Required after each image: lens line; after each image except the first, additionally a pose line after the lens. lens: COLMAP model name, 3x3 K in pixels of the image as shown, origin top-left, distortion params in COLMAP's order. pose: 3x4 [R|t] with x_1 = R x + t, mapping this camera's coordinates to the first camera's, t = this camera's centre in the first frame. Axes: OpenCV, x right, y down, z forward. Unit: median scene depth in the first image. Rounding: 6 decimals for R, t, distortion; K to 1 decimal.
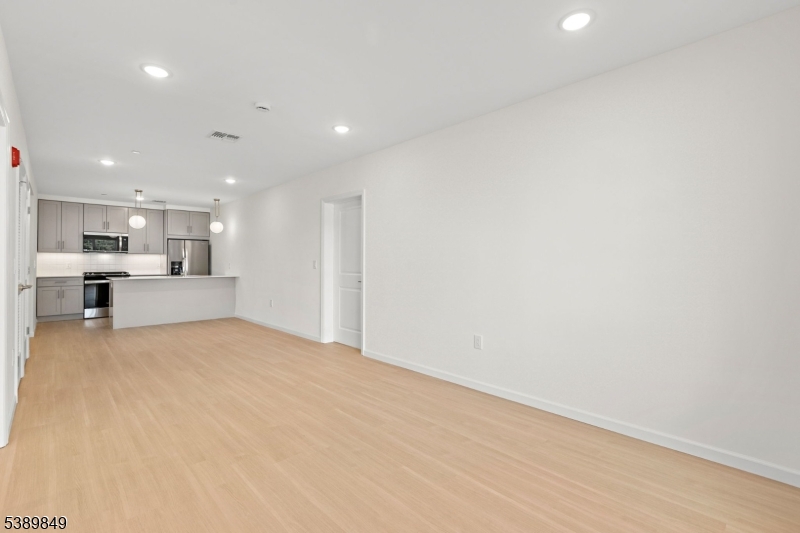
lens RADIAL K [[359.4, 0, 396.2], [0, 359.4, 260.9], [0, 0, 1]] dist [0.001296, 0.000139]
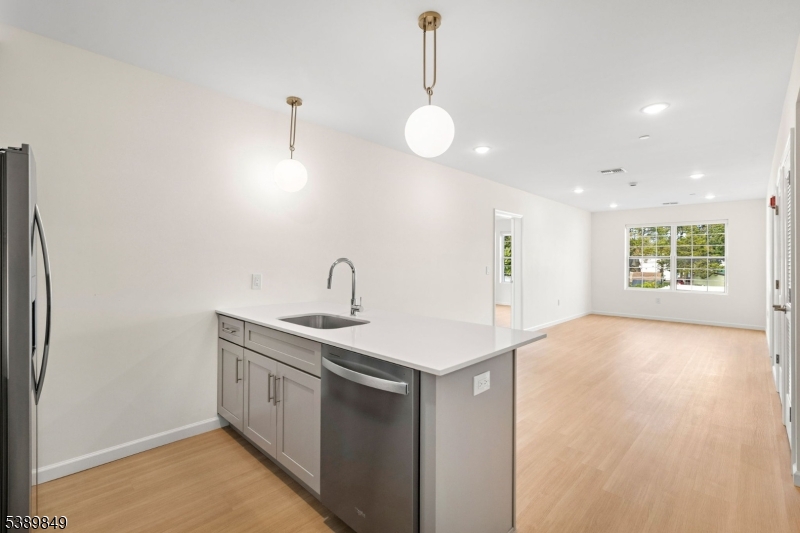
lens RADIAL K [[359.4, 0, 396.2], [0, 359.4, 260.9], [0, 0, 1]] dist [0.001296, 0.000139]
pose [[-0.028838, 0.001821, 0.999582, -2.461928], [-0.010471, 0.999943, -0.002124, -0.026703], [-0.999529, -0.010528, -0.028817, 2.562080]]
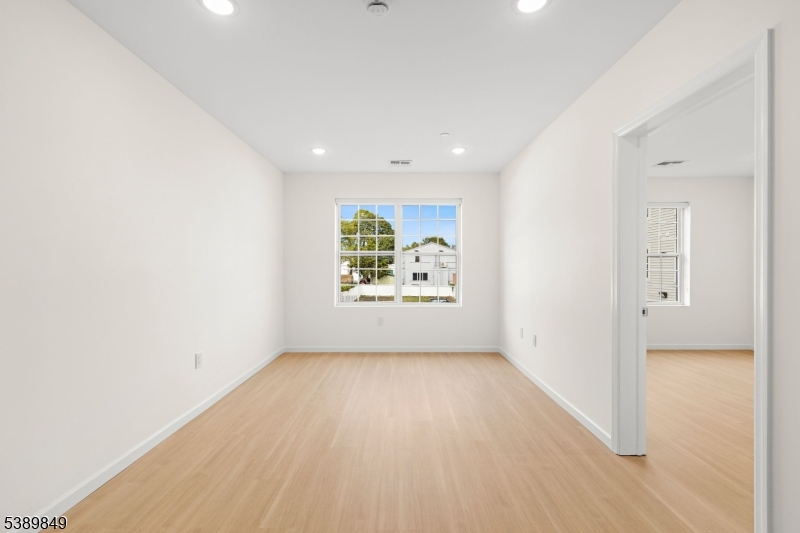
lens RADIAL K [[355.4, 0, 399.1], [0, 355.4, 268.5], [0, 0, 1]] dist [0.002262, 0.000525]
pose [[-0.720853, -0.003490, 0.693079, -0.906273], [-0.003463, 0.999993, 0.001434, -0.006227], [-0.693080, -0.001366, -0.720860, 1.579925]]
